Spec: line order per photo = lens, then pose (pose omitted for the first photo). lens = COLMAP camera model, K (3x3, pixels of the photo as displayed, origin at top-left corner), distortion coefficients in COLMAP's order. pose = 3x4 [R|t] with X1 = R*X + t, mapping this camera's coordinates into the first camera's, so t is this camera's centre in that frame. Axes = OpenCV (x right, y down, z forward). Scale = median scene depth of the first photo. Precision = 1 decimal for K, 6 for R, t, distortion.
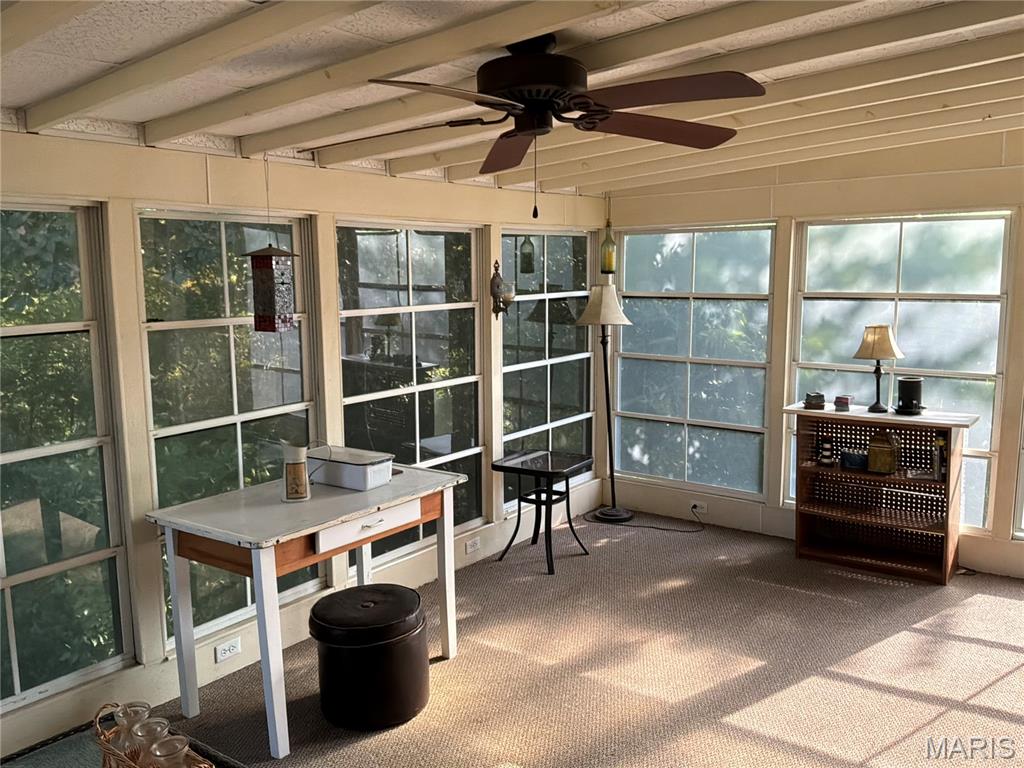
lens RADIAL K [[806.8, 0, 512.0], [0, 806.8, 384.0], [0, 0, 1]] dist [-0.000351, -0.001273]
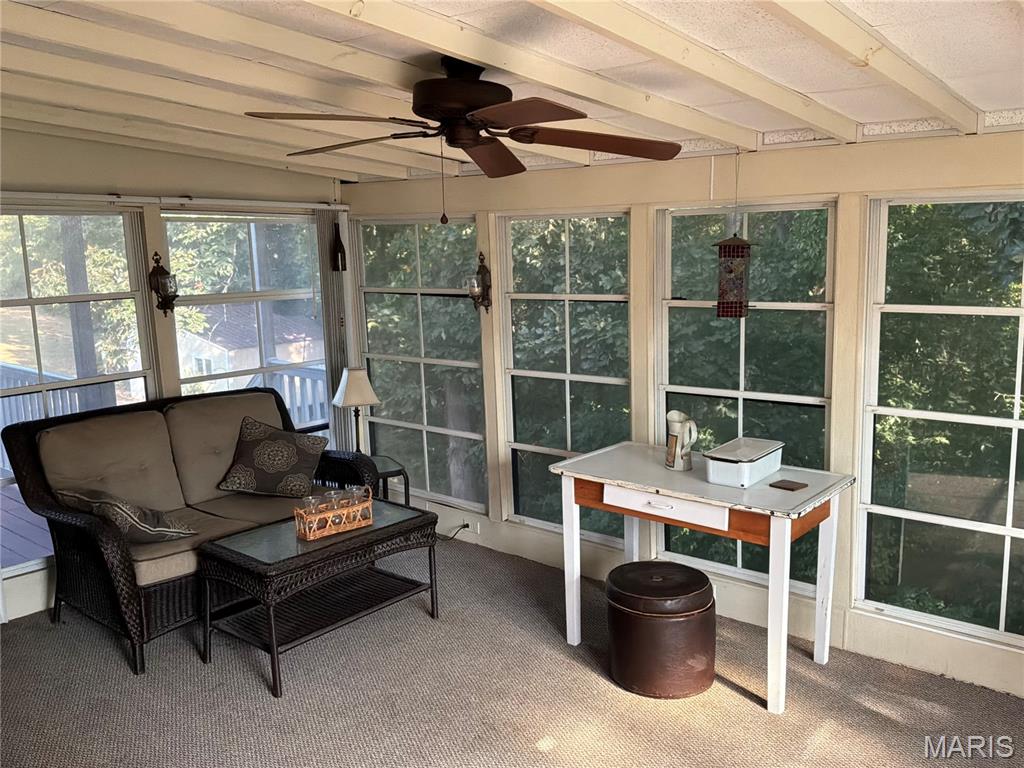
lens RADIAL K [[806.8, 0, 512.0], [0, 806.8, 384.0], [0, 0, 1]] dist [-0.000351, -0.001273]
pose [[0.009570, 0.169244, -0.985528, 0.801268], [-0.125678, 0.977961, 0.166724, -0.125766], [0.992025, 0.122263, 0.030629, 0.730726]]
